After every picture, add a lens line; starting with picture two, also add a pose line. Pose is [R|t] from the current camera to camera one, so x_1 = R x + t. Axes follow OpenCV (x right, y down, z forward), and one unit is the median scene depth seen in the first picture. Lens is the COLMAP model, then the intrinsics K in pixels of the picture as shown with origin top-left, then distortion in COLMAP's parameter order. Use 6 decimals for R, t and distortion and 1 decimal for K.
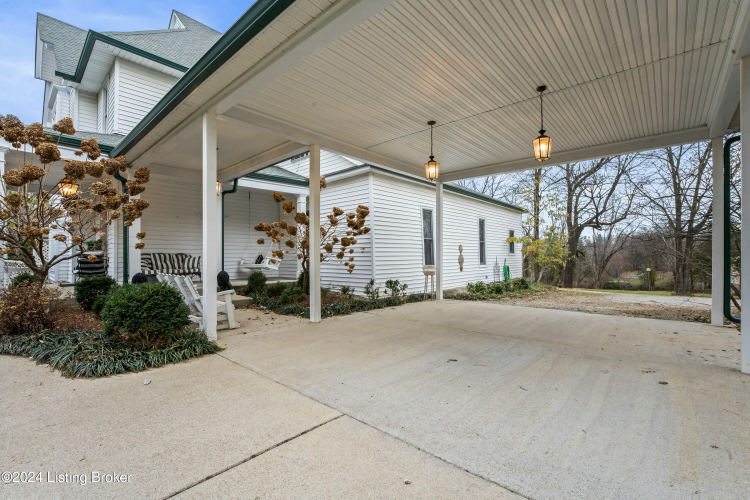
lens RADIAL K [[334.6, 0, 376.0], [0, 334.6, 254.5], [0, 0, 1]] dist [-0.016201, 0.000307]
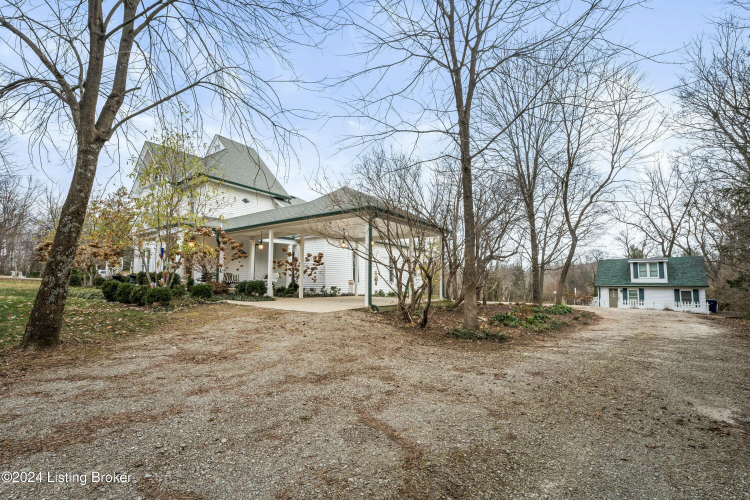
lens RADIAL K [[334.6, 0, 376.0], [0, 334.6, 254.5], [0, 0, 1]] dist [-0.016201, 0.000307]
pose [[0.994516, 0.018519, 0.102936, 0.119195], [-0.011145, 0.997360, -0.071761, 0.028003], [-0.103993, 0.070220, 0.992096, -1.531722]]
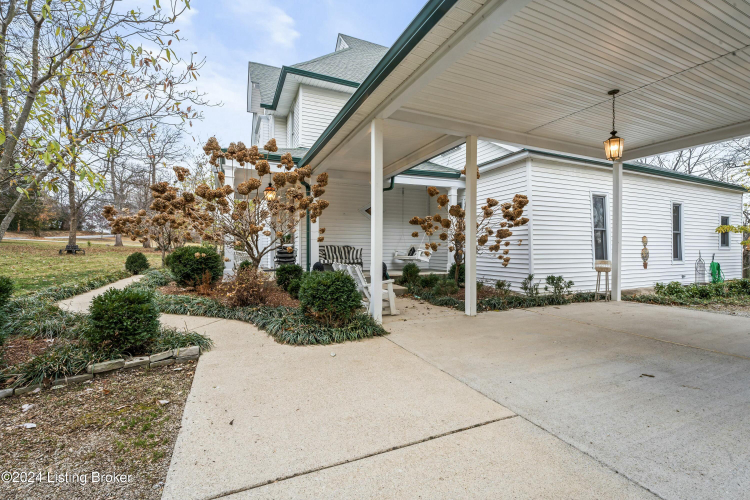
lens RADIAL K [[333.4, 0, 379.4], [0, 333.4, 250.8], [0, 0, 1]] dist [-0.014920, 0.000529]
pose [[0.913786, 0.008053, -0.406117, -0.024873], [-0.003536, 0.999923, 0.011873, 0.000202], [0.406181, -0.009414, 0.913744, -0.006988]]
